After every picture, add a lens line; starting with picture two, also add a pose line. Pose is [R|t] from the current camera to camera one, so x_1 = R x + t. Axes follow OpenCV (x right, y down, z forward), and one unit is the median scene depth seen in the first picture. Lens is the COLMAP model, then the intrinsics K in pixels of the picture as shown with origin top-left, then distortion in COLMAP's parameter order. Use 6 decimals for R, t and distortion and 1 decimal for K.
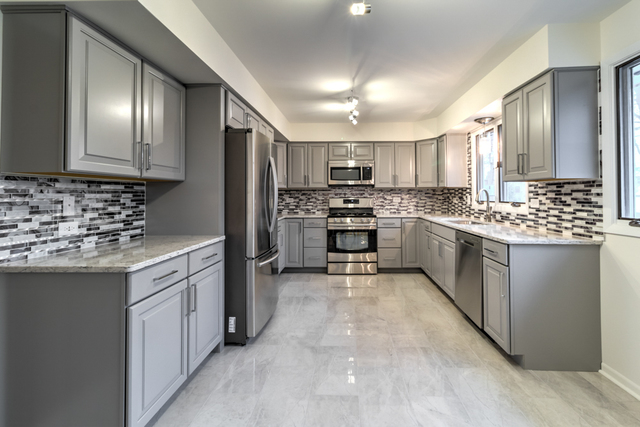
lens RADIAL K [[297.2, 0, 335.9], [0, 297.2, 192.5], [0, 0, 1]] dist [-0.001000, 0.000091]
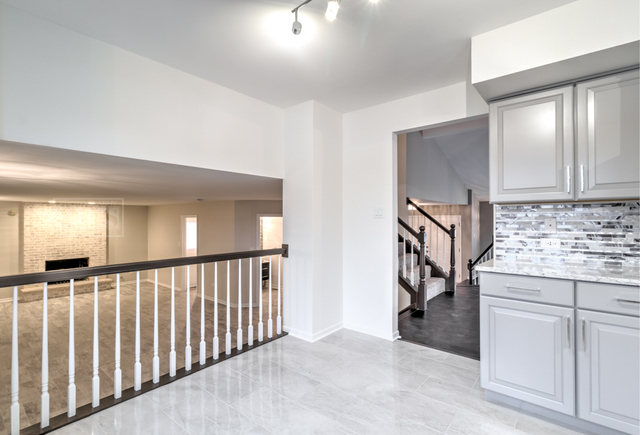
lens RADIAL K [[314.6, 0, 320.0], [0, 314.6, 217.5], [0, 0, 1]] dist [0.000187, -0.000414]
pose [[-0.612560, 0.001367, -0.790423, 0.814791], [0.013796, 0.999865, -0.008963, 0.007471], [0.790304, -0.016395, -0.612496, 1.077884]]
